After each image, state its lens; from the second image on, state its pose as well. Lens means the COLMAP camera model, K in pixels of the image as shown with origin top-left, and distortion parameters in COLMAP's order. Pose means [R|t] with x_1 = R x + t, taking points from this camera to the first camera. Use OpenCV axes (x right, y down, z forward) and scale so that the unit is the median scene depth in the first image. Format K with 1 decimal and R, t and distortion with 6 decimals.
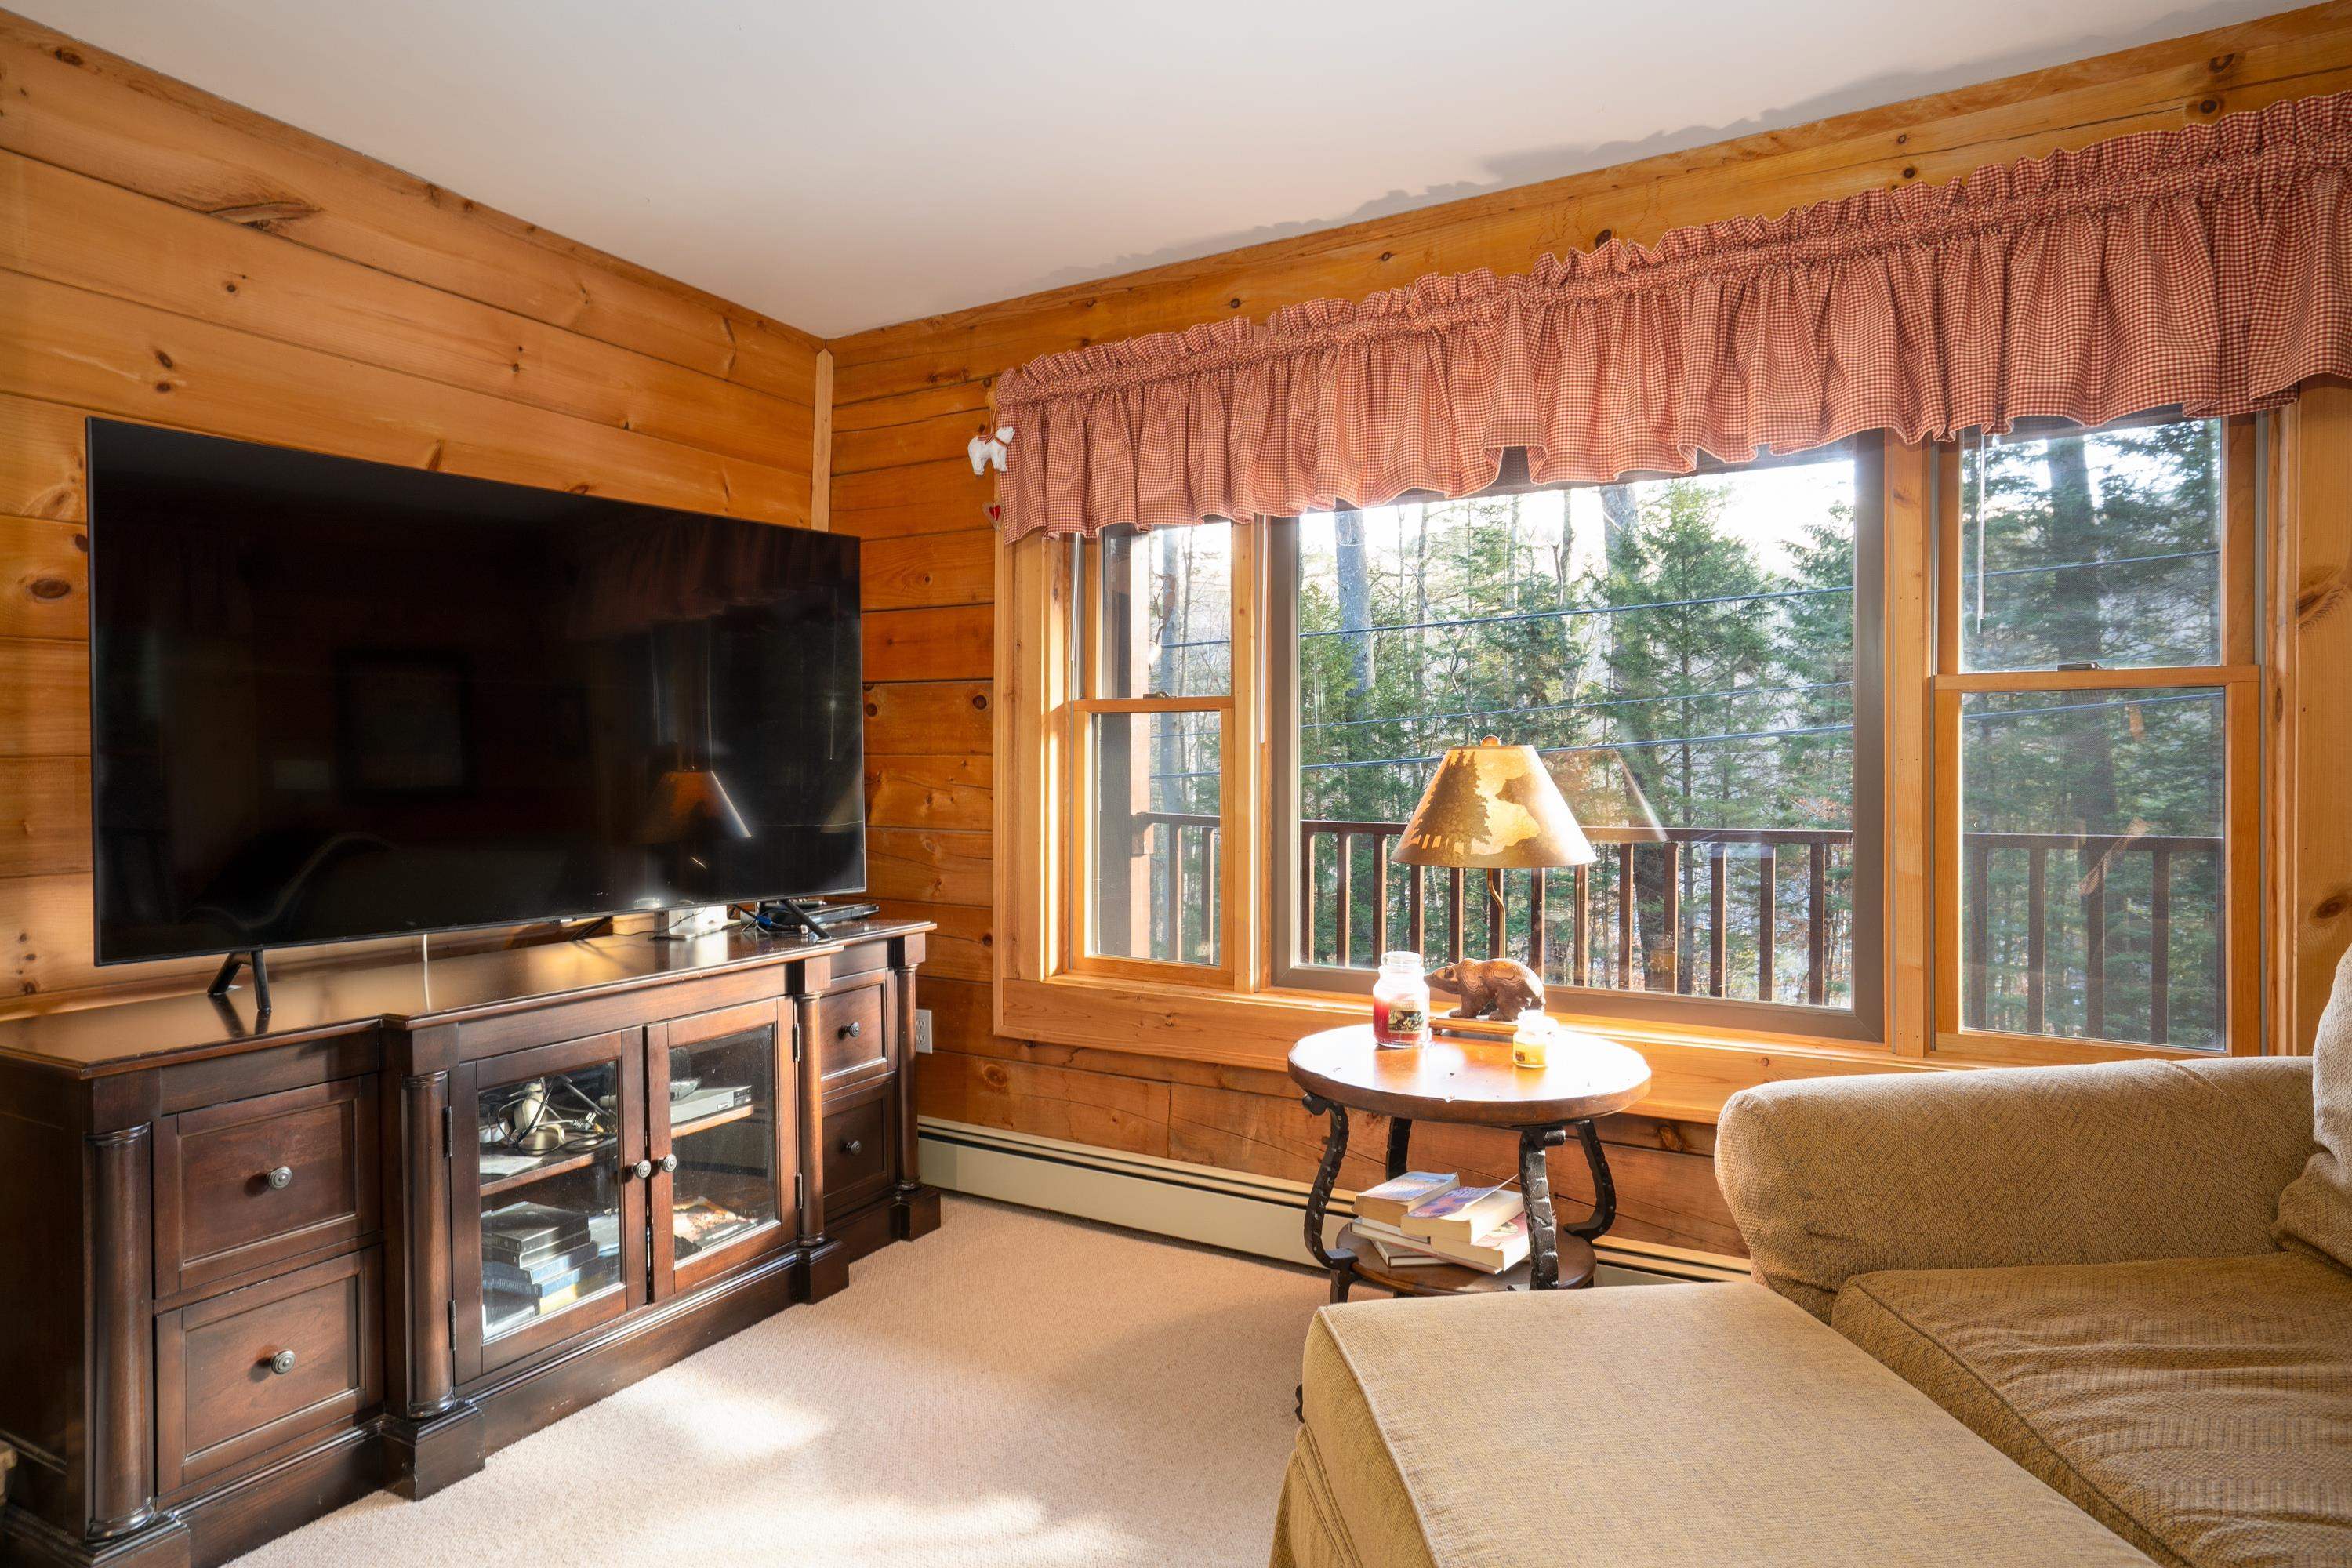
lens RADIAL K [[1299.6, 0, 1184.6], [0, 1299.6, 769.2], [0, 0, 1]] dist [-0.038741, 0.031982]
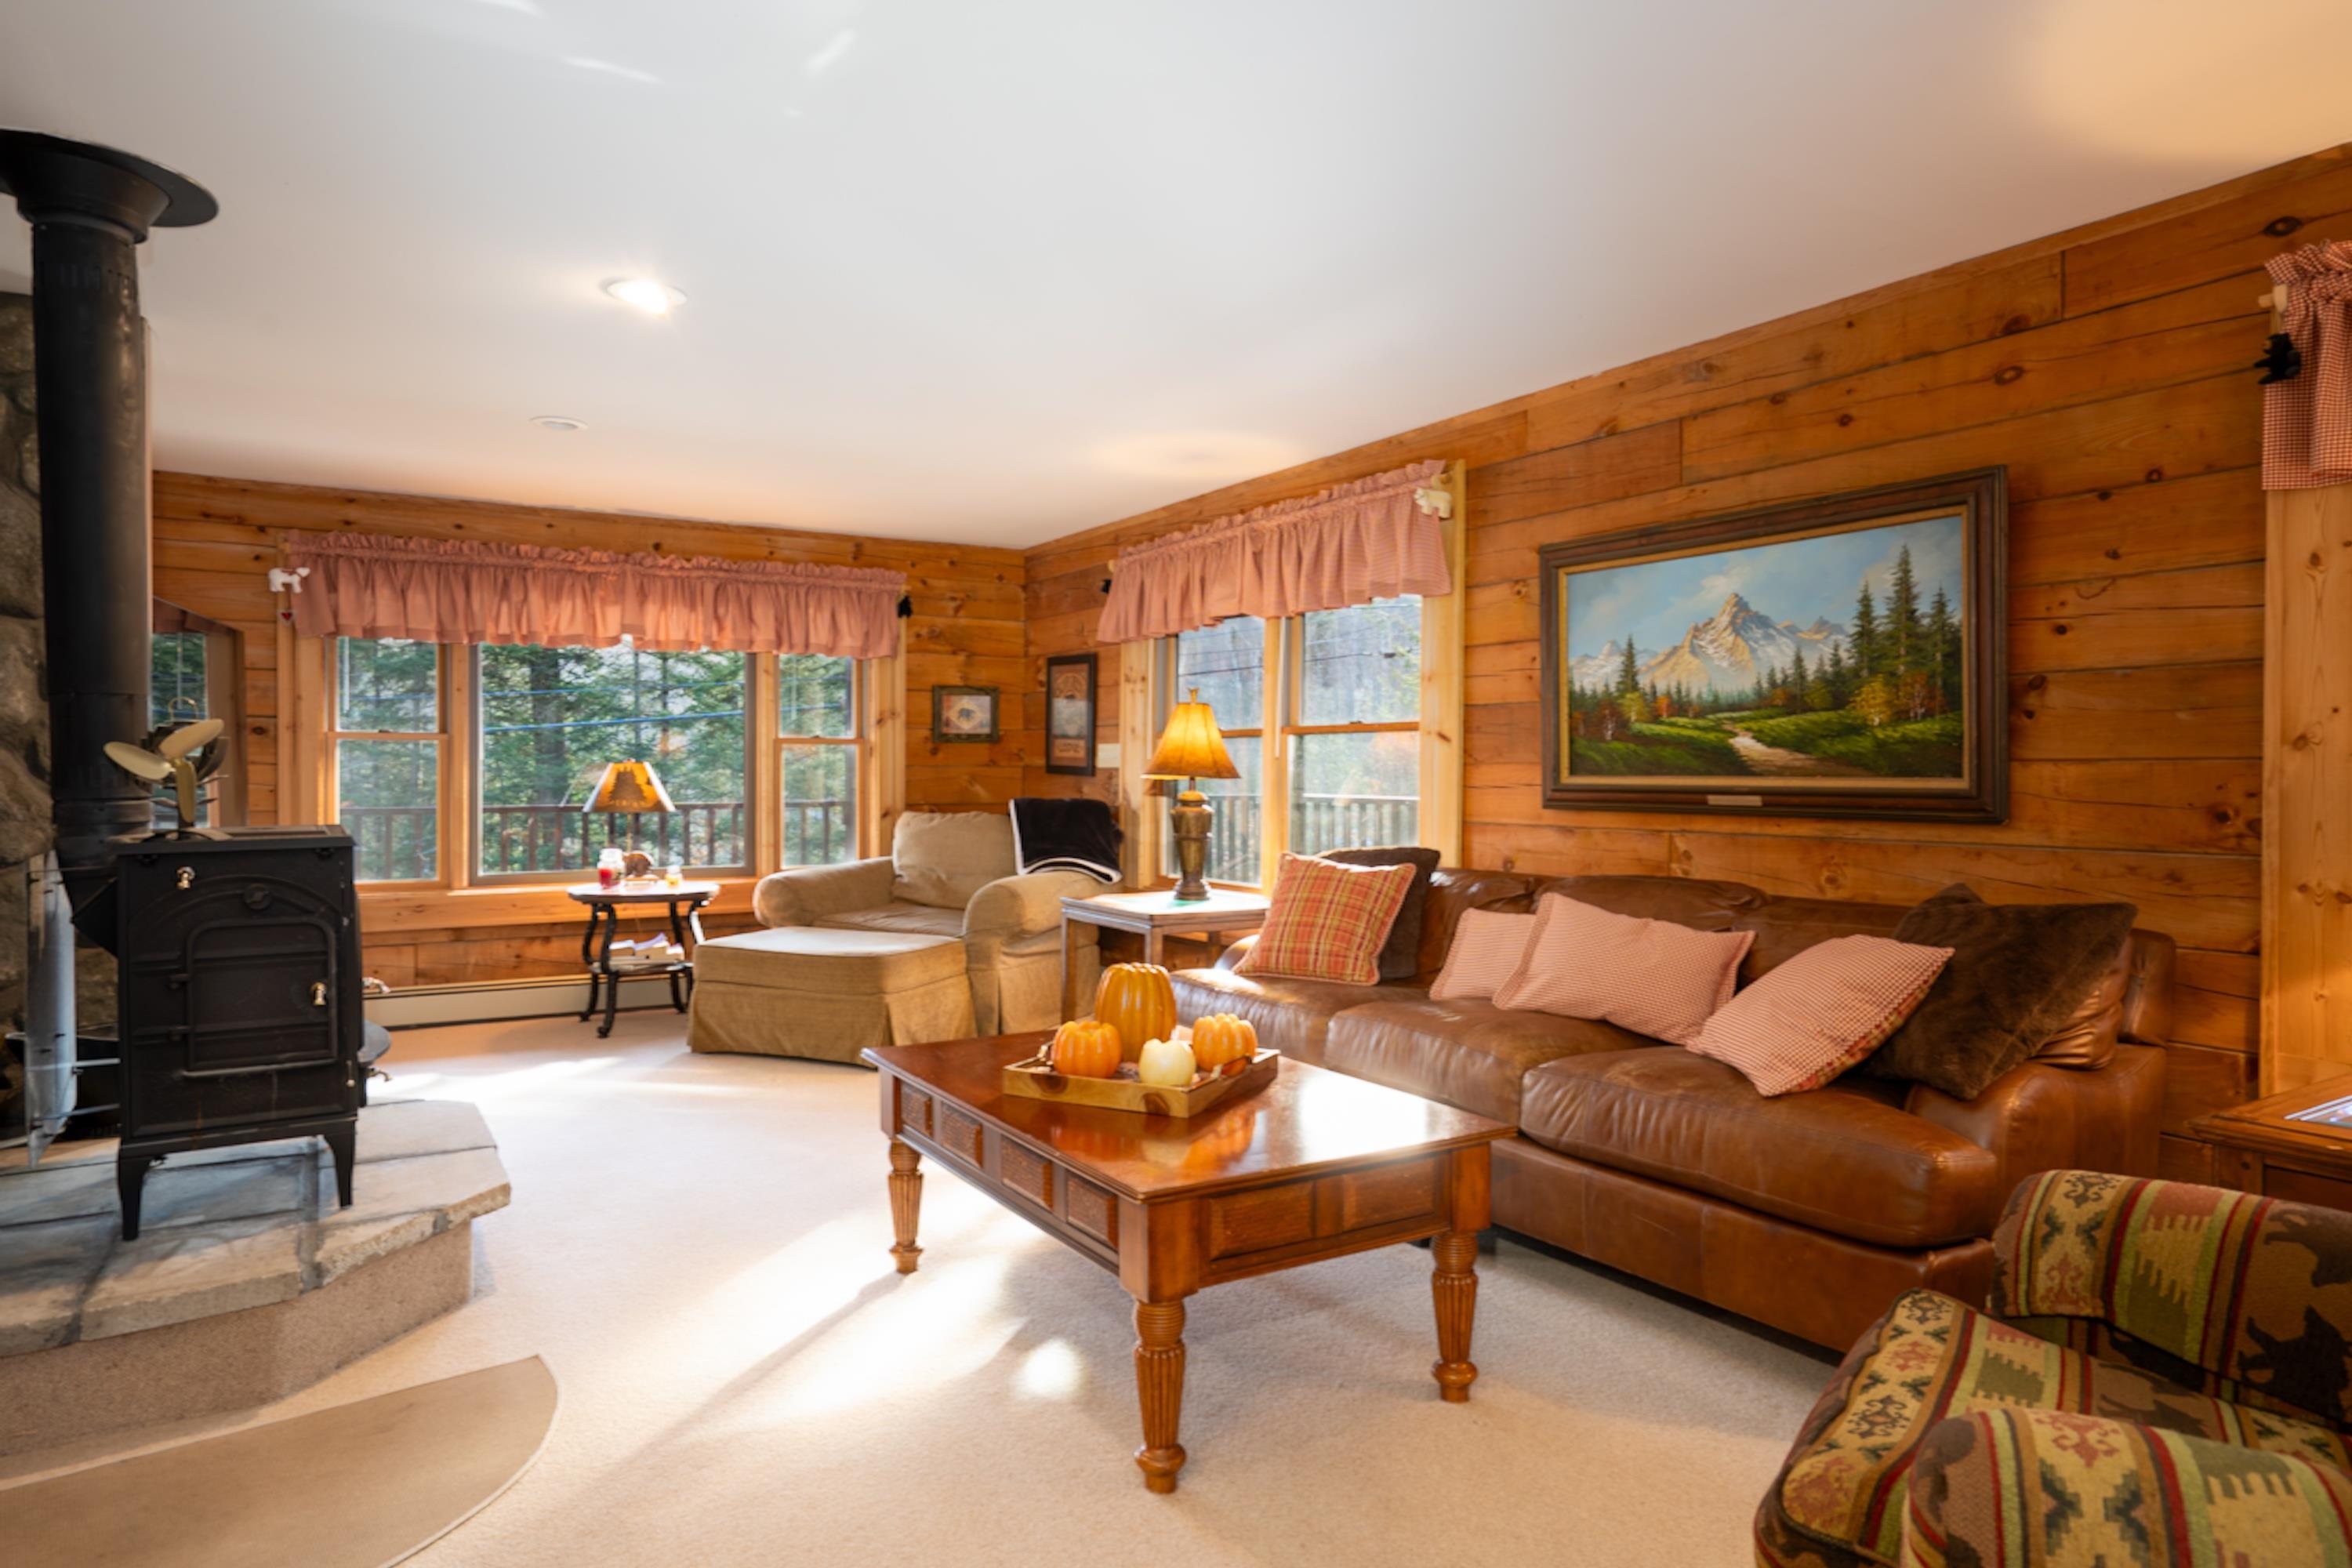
lens RADIAL K [[1420.9, 0, 1162.9], [0, 1420.9, 785.5], [0, 0, 1]] dist [-0.031278, 0.036948]
pose [[0.499948, -0.003307, 0.866049, -1.276598], [-0.000577, 0.999991, 0.004152, 0.010049], [-0.866055, -0.002576, 0.499942, -0.957648]]
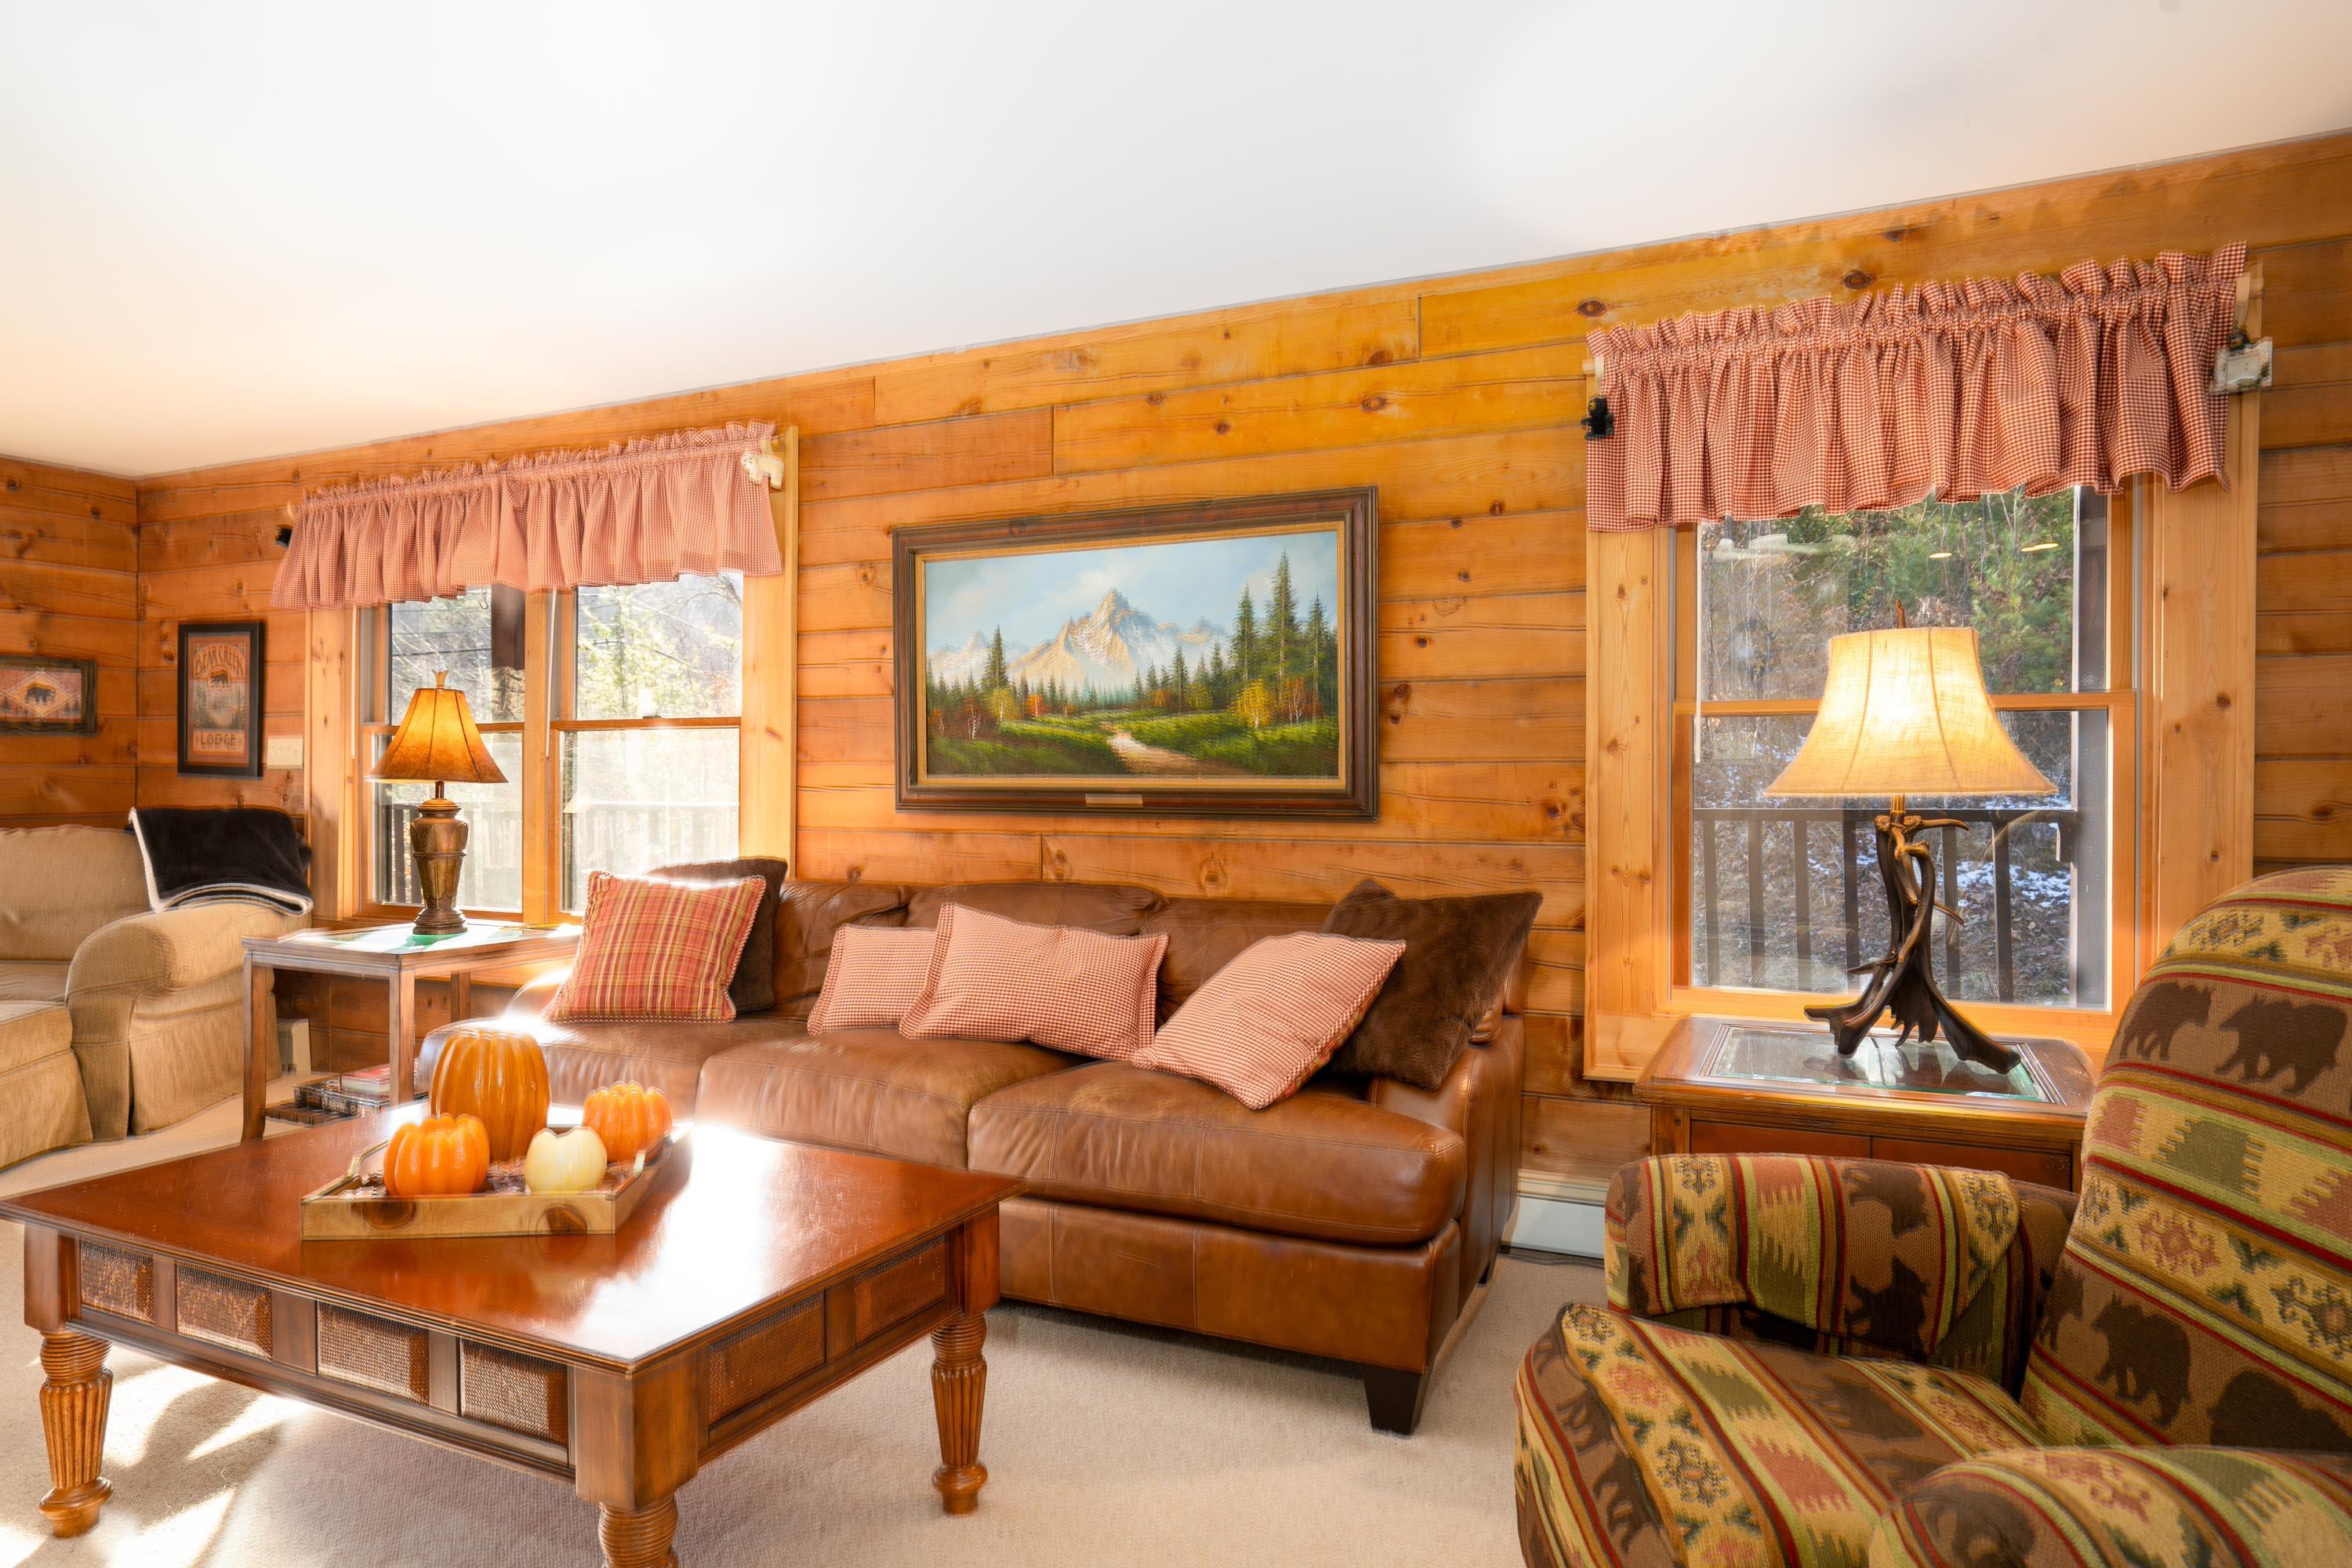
lens RADIAL K [[1420.9, 0, 1162.9], [0, 1420.9, 785.5], [0, 0, 1]] dist [-0.031278, 0.036948]
pose [[-0.051268, -0.004345, 0.998675, -1.160364], [0.002650, 0.999986, 0.004487, 0.009314], [-0.998681, 0.002877, -0.051256, -0.715911]]
